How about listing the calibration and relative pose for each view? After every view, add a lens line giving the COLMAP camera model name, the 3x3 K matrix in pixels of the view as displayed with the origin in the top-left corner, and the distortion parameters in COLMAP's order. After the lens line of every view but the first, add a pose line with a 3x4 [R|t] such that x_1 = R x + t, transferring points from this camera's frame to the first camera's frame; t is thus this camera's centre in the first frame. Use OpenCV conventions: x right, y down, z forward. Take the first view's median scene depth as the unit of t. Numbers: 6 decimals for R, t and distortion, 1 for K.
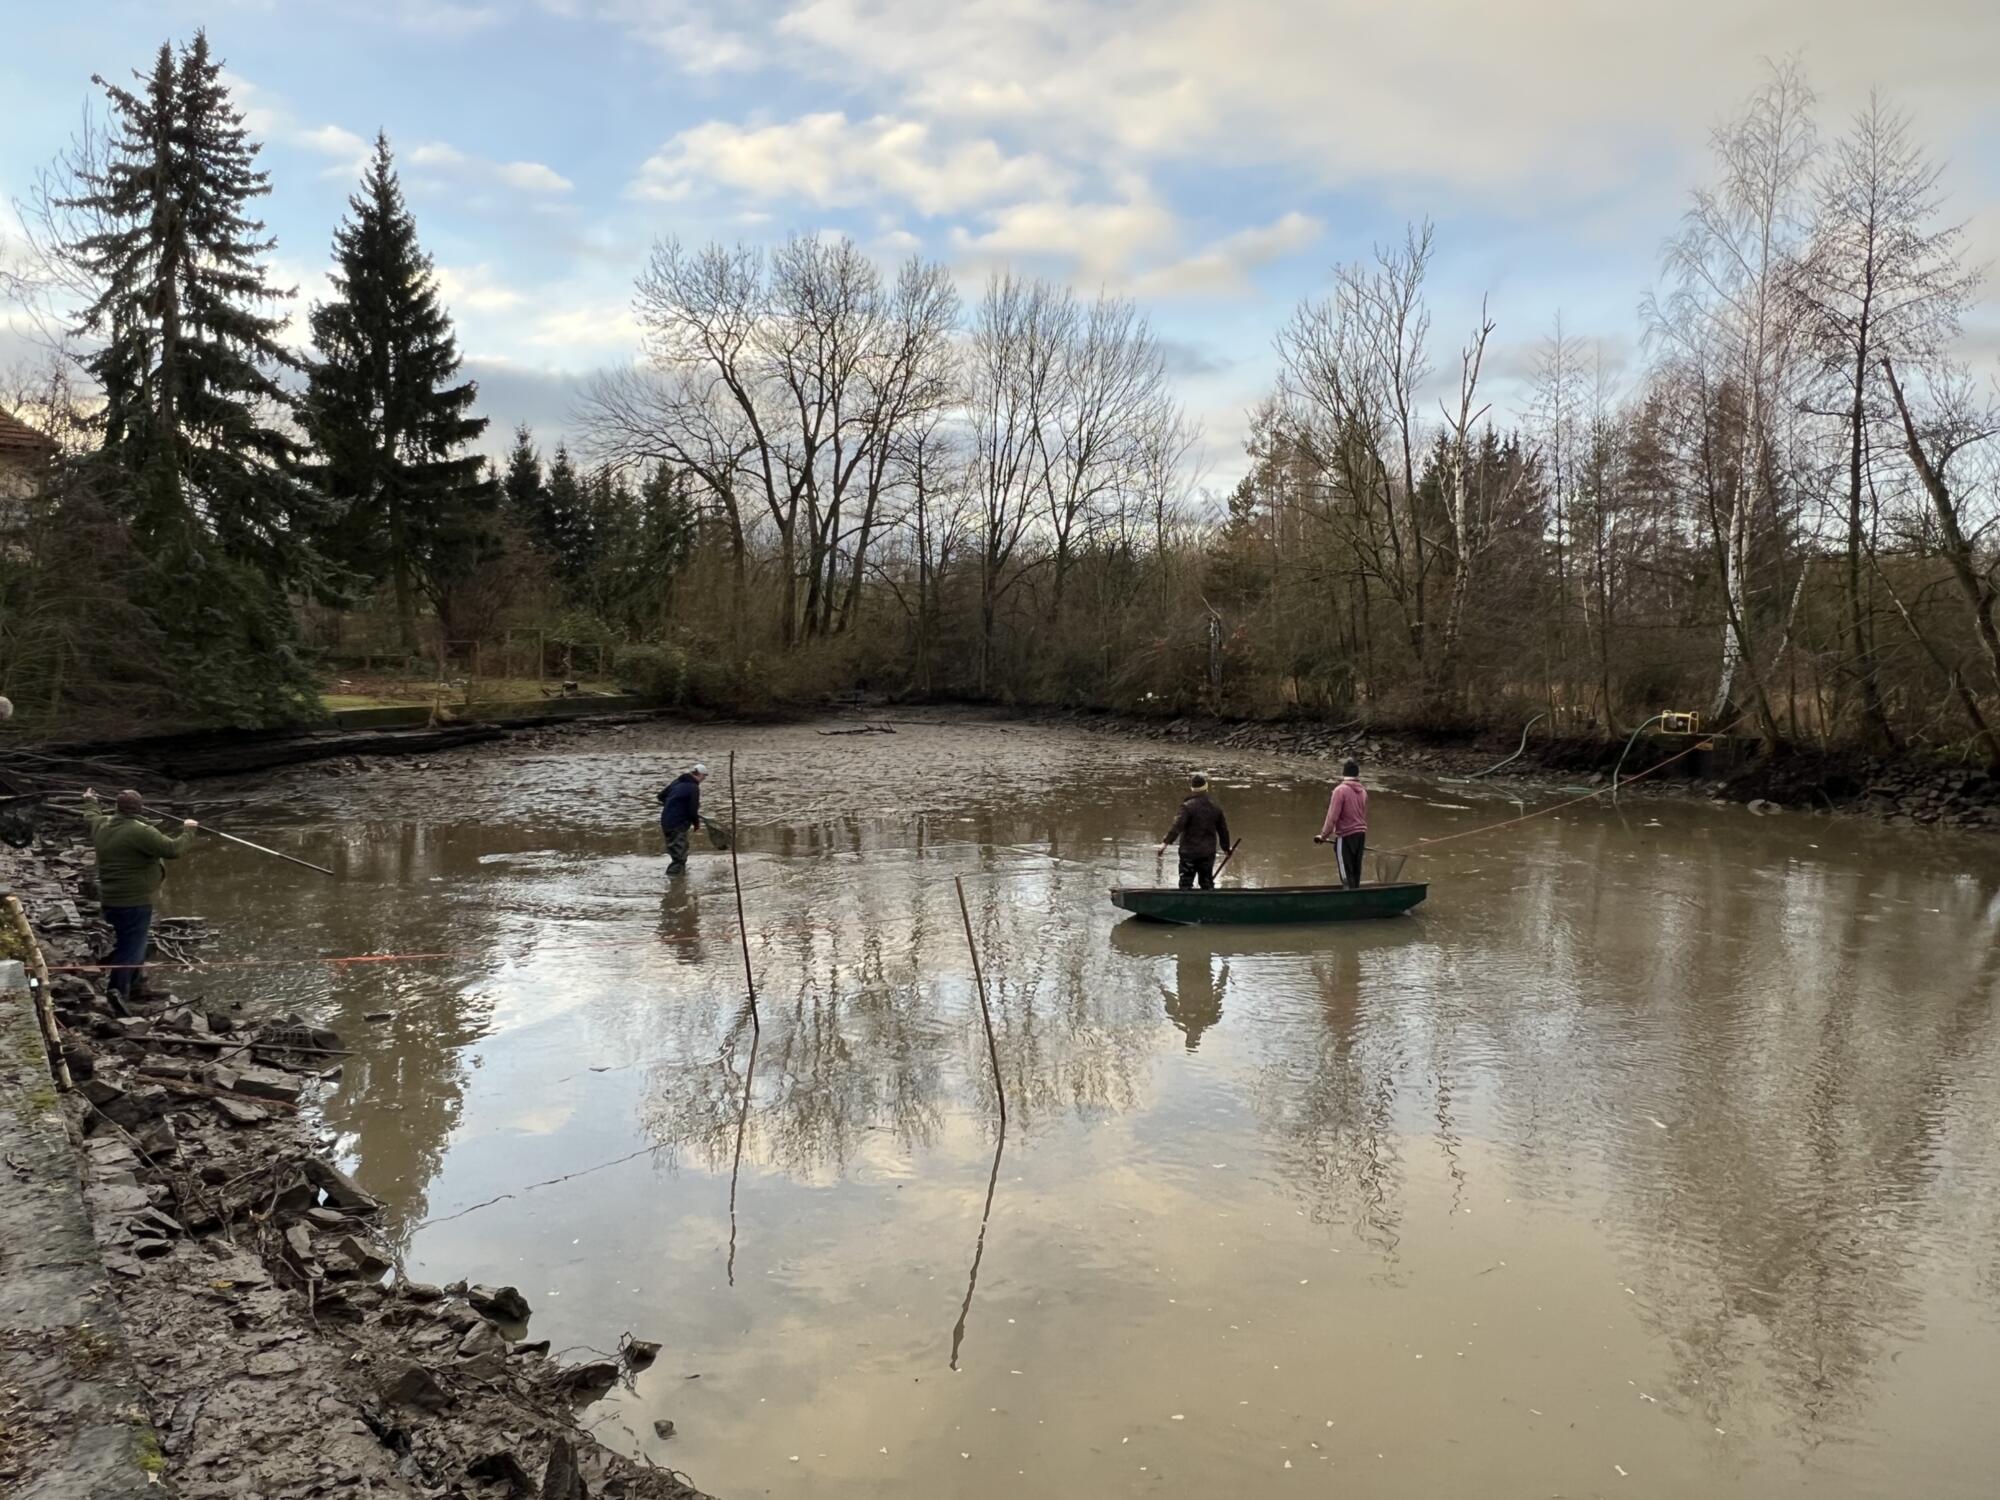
lens RADIAL K [[1313.0, 0, 1008.5], [0, 1313.0, 750.3], [0, 0, 1]] dist [0.000053, -0.017778]
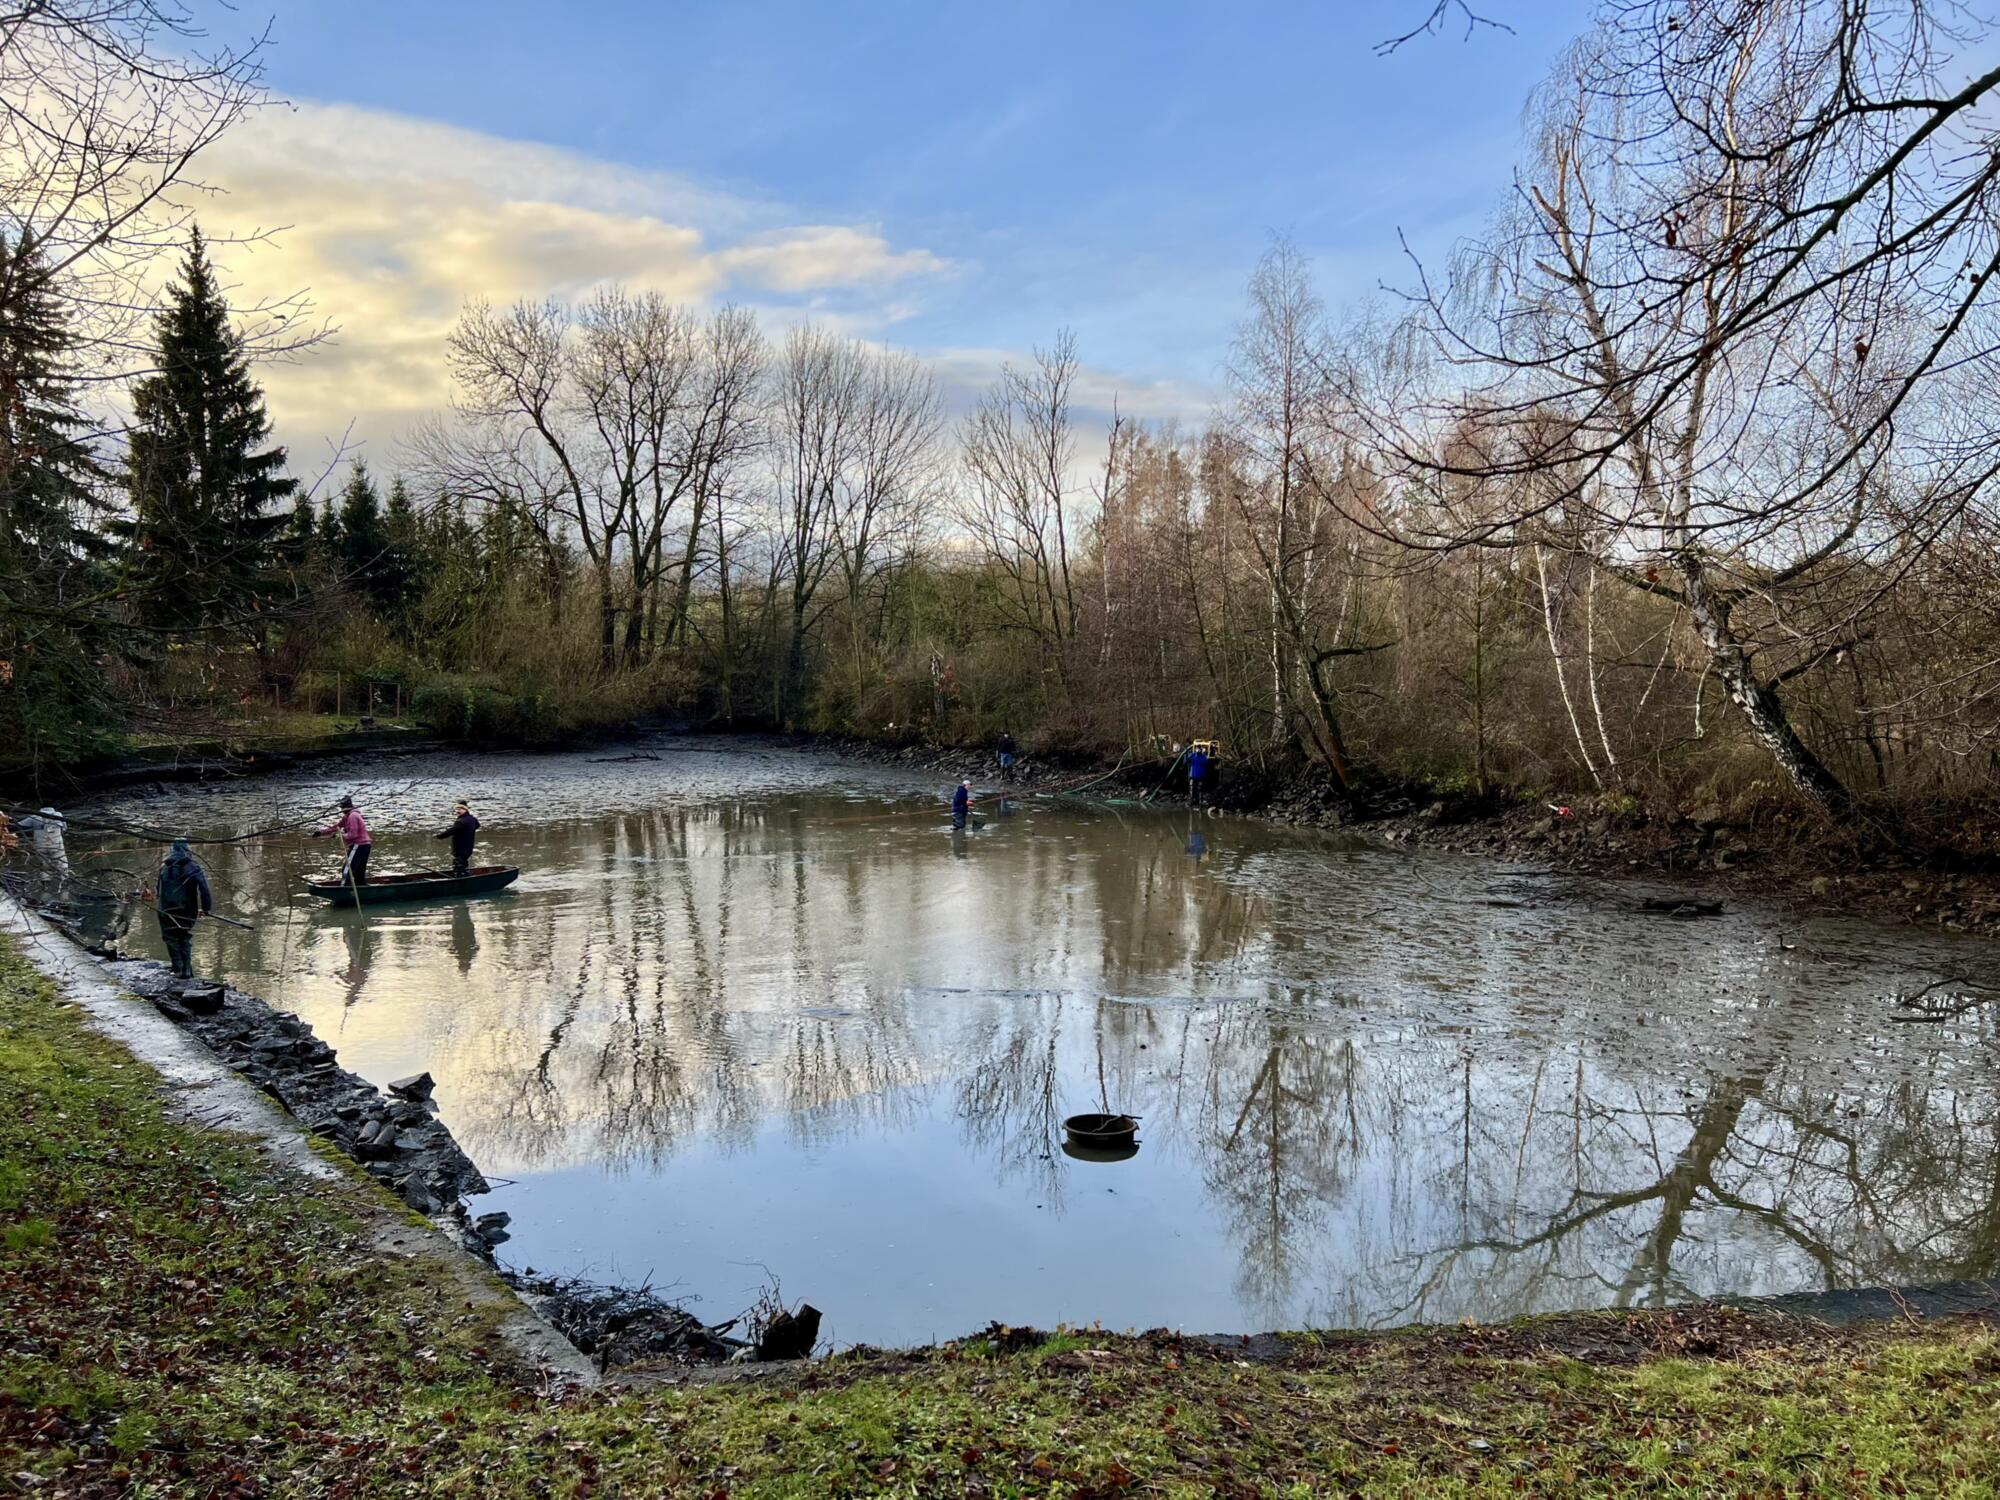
lens RADIAL K [[1500.0, 0, 1007.8], [0, 1500.0, 764.2], [0, 0, 1]] dist [0.065139, -0.072598]
pose [[0.999889, -0.006647, 0.013326, 0.192725], [0.006708, 0.999967, -0.004560, -0.001005], [-0.013295, 0.004649, 0.999901, -0.303807]]
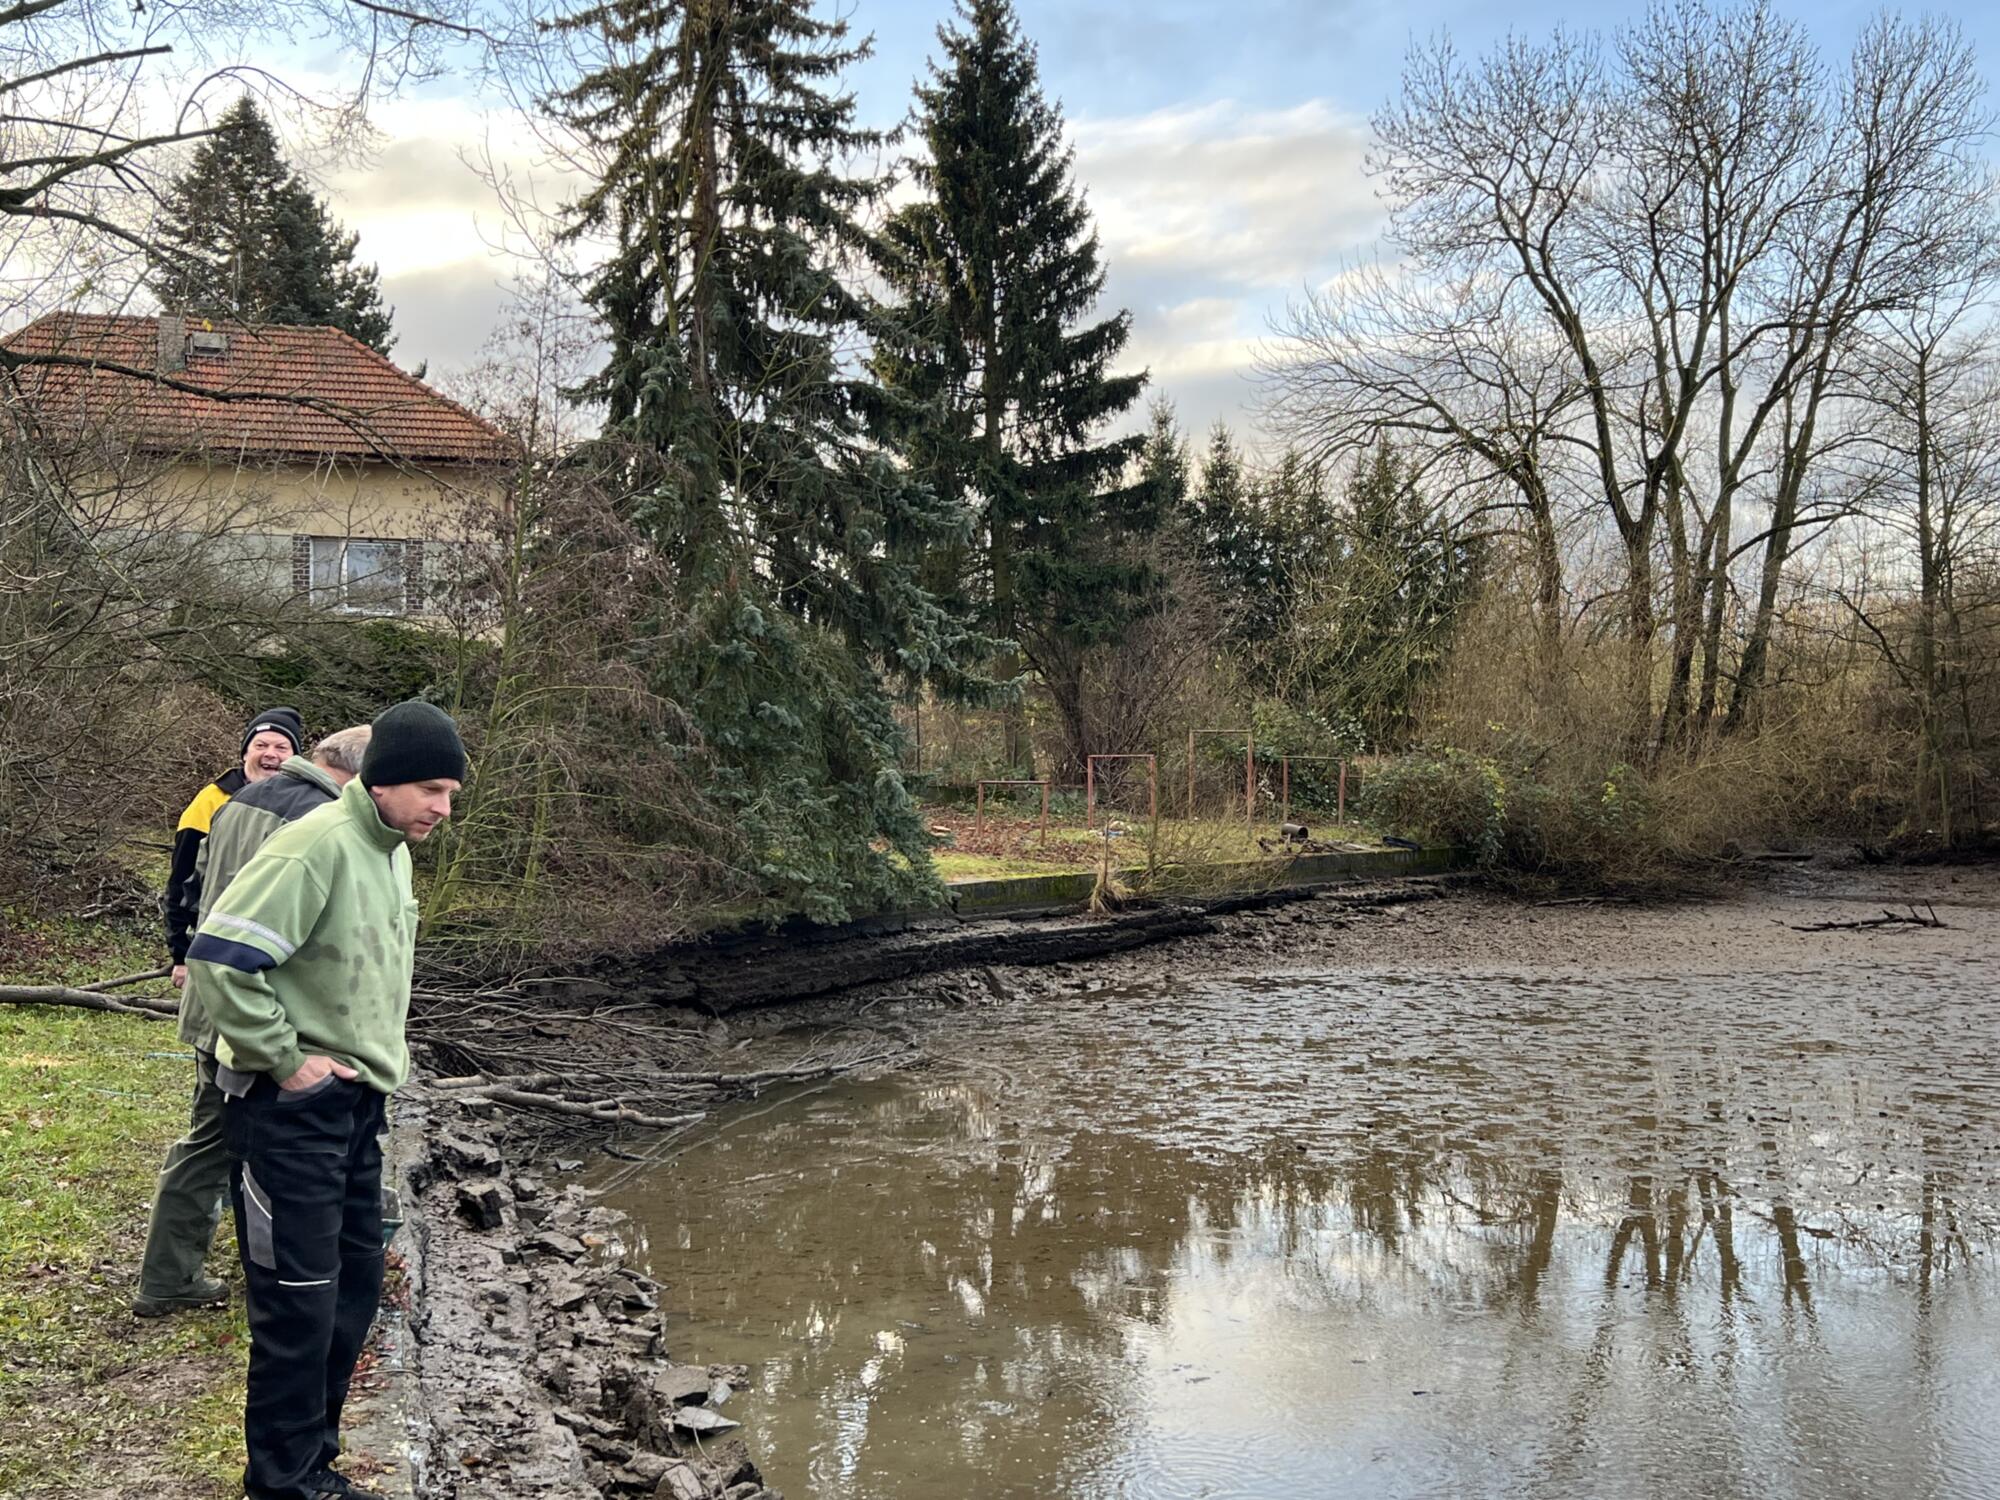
lens RADIAL K [[2111.2, 0, 987.5], [0, 2111.2, 762.1], [0, 0, 1]] dist [0.177904, -0.455729]
pose [[0.919353, -0.016581, -0.393084, -0.096321], [-0.013253, 0.997239, -0.073061, -0.010715], [0.393210, 0.072379, 0.916595, 0.122353]]
